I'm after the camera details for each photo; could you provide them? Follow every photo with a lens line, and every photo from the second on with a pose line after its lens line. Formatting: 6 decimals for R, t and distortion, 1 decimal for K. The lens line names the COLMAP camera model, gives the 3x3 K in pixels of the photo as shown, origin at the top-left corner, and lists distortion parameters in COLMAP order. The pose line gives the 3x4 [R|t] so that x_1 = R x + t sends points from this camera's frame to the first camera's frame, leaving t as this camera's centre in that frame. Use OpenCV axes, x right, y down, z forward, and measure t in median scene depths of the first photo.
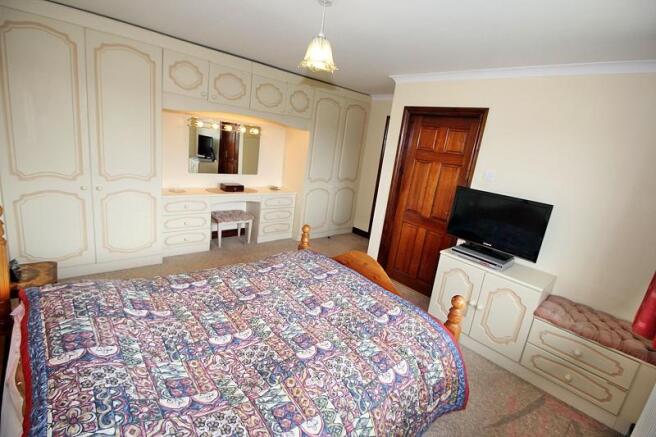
lens RADIAL K [[305.3, 0, 332.9], [0, 305.3, 213.3], [0, 0, 1]] dist [-0.003357, -0.008794]
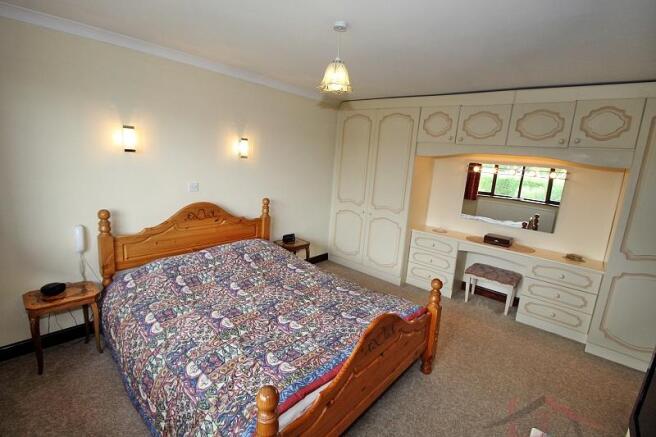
lens RADIAL K [[305.3, 0, 329.5], [0, 305.3, 217.3], [0, 0, 1]] dist [-0.003357, -0.008794]
pose [[0.119260, 0.068791, -0.990477, 0.617825], [-0.287313, 0.957306, 0.031893, -0.054247], [0.950383, 0.280774, 0.133933, 0.598131]]
